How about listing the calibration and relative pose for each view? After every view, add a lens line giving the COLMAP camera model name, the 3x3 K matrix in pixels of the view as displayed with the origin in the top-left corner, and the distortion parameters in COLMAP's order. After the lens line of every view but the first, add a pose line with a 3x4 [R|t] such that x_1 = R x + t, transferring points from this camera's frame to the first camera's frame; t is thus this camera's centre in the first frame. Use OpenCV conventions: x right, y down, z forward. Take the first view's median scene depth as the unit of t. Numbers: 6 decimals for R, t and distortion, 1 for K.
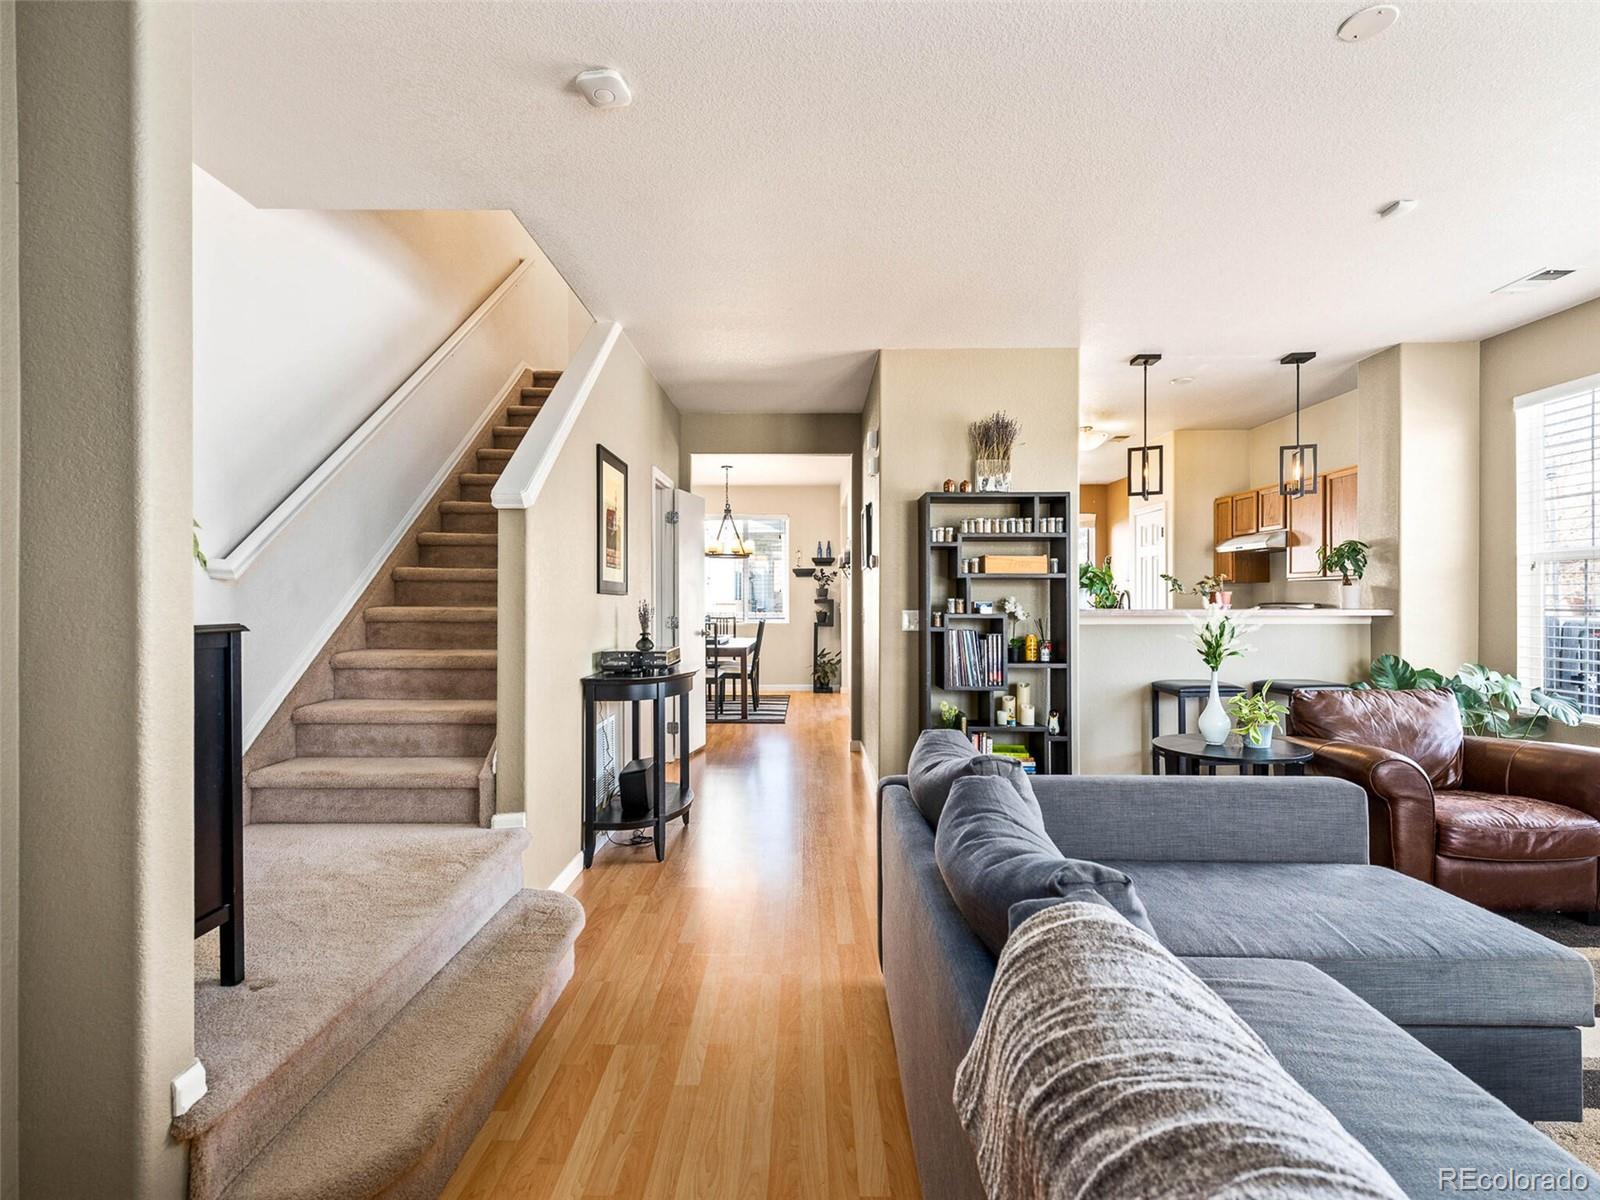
lens RADIAL K [[794.9, 0, 796.0], [0, 794.9, 603.9], [0, 0, 1]] dist [0.012111, -0.003740]
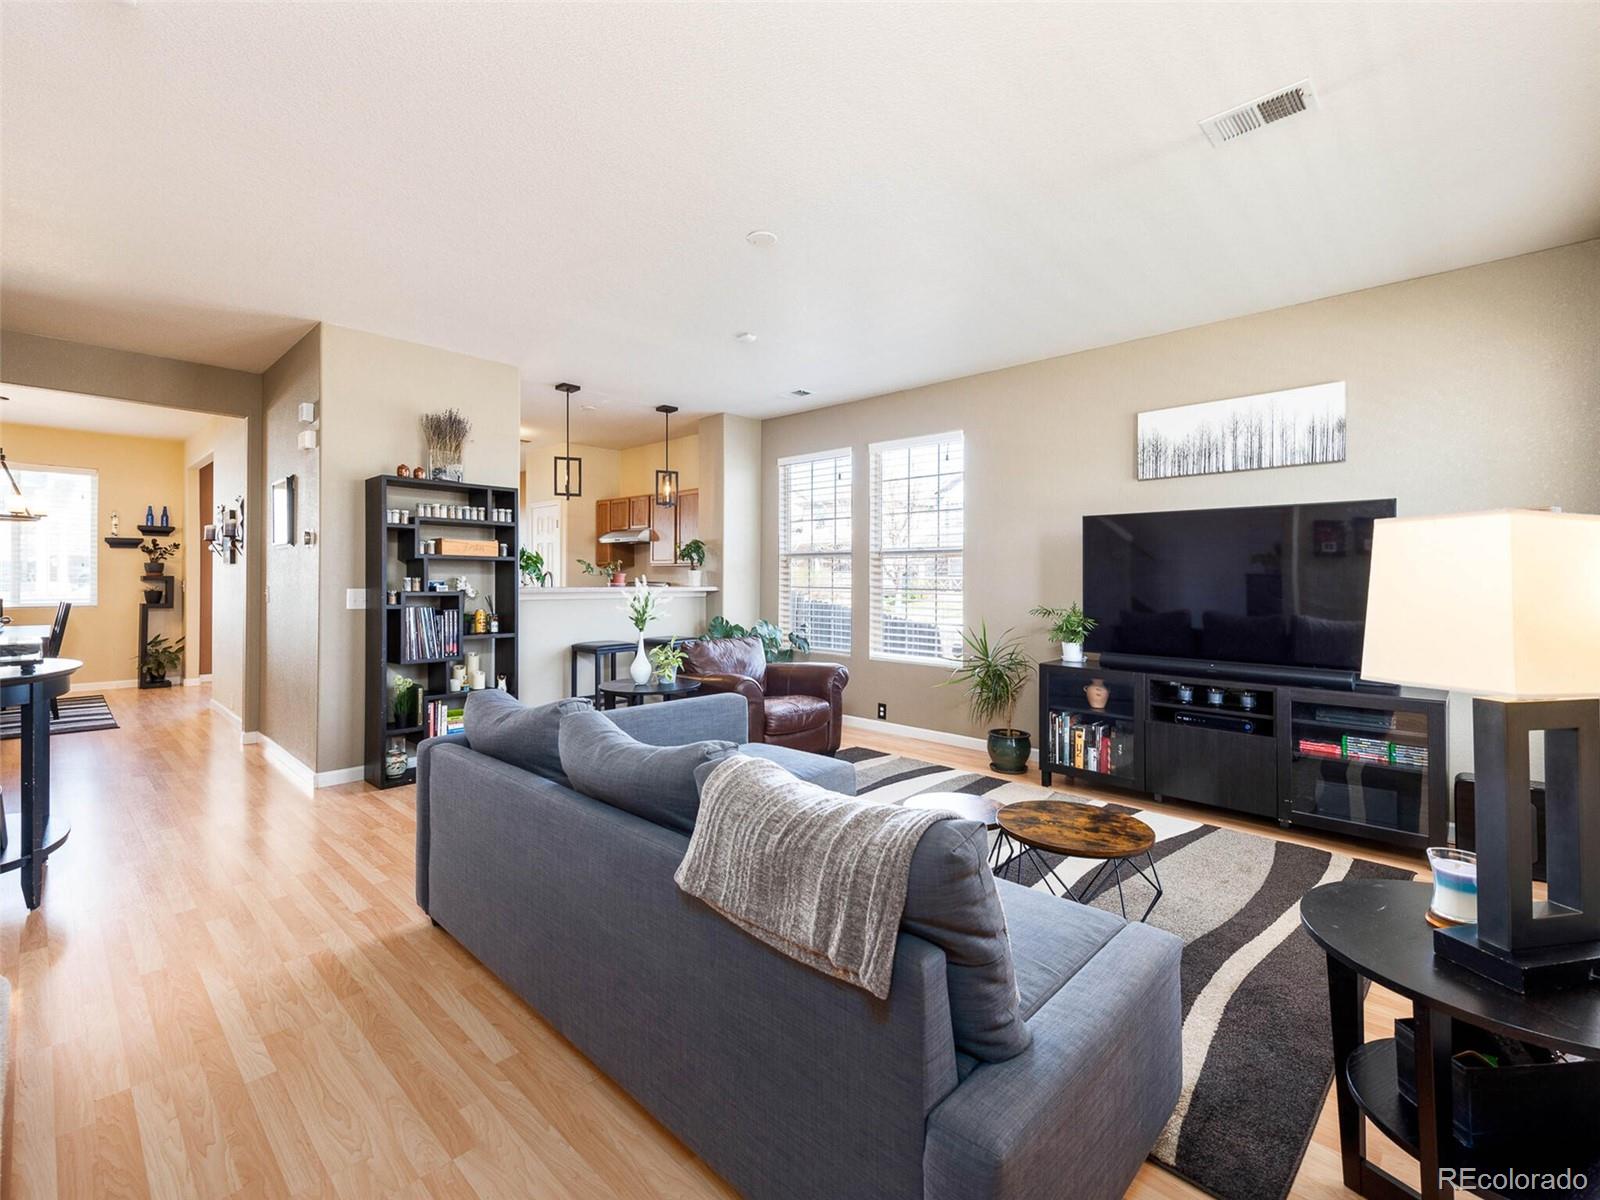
lens RADIAL K [[712.4, 0, 811.0], [0, 712.4, 580.9], [0, 0, 1]] dist [0.004132, -0.000763]
pose [[0.668039, 0.003664, 0.744117, -0.151448], [-0.002636, 0.999993, -0.002557, -0.001123], [-0.744121, -0.000253, 0.668044, -0.035695]]
